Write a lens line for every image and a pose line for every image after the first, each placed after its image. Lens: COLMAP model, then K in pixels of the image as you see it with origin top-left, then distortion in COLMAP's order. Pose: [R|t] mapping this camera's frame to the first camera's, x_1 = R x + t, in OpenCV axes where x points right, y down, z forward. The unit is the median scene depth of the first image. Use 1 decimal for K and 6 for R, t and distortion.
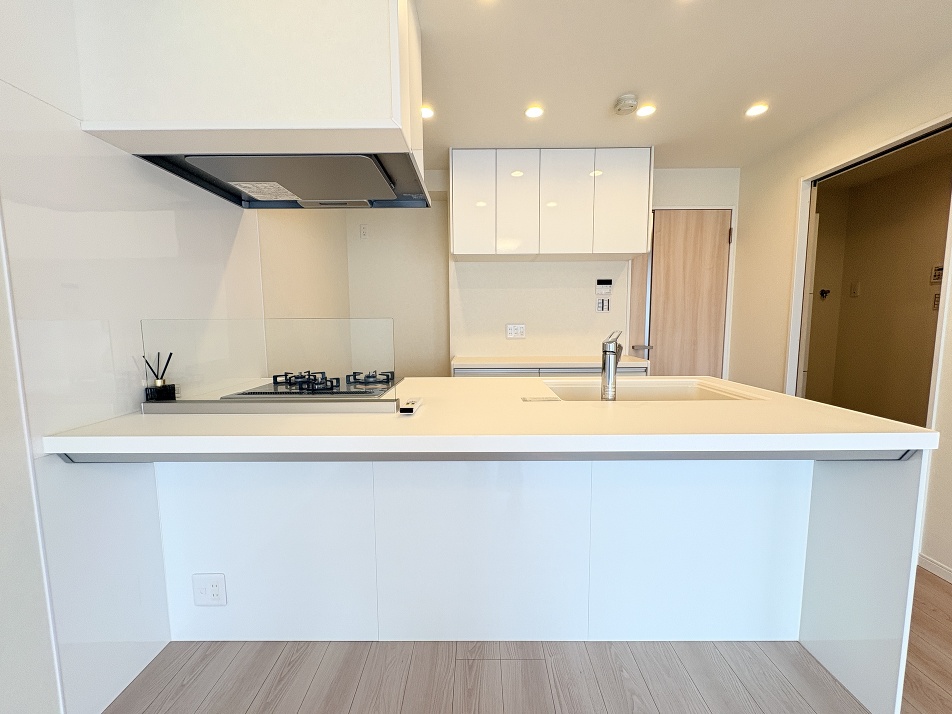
lens RADIAL K [[377.7, 0, 476.7], [0, 377.7, 358.2], [0, 0, 1]] dist [0.000749, -0.000124]
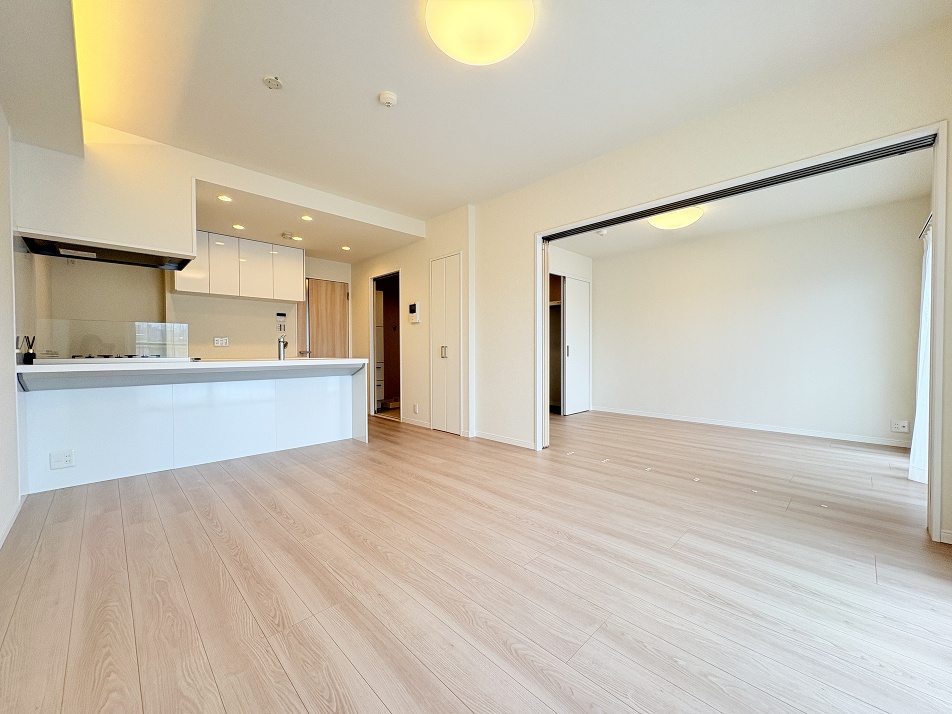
lens RADIAL K [[377.7, 0, 476.7], [0, 377.7, 358.2], [0, 0, 1]] dist [0.000749, -0.000124]
pose [[0.709692, -0.008887, 0.704456, -0.255035], [0.067655, 0.996159, -0.055591, 0.158139], [-0.701256, 0.087112, 0.707567, -0.857204]]
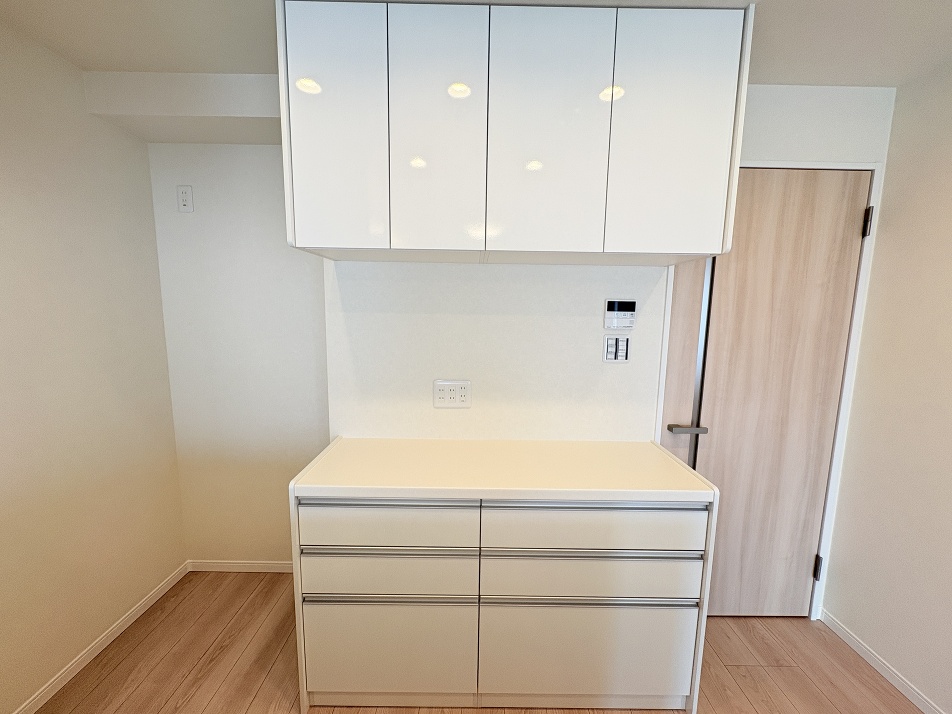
lens RADIAL K [[377.7, 0, 476.7], [0, 377.7, 358.2], [0, 0, 1]] dist [0.000749, -0.000124]
pose [[0.999739, 0.022340, 0.004856, 0.136310], [-0.022519, 0.998928, 0.040456, -0.145650], [-0.003947, -0.040555, 0.999170, 0.472901]]
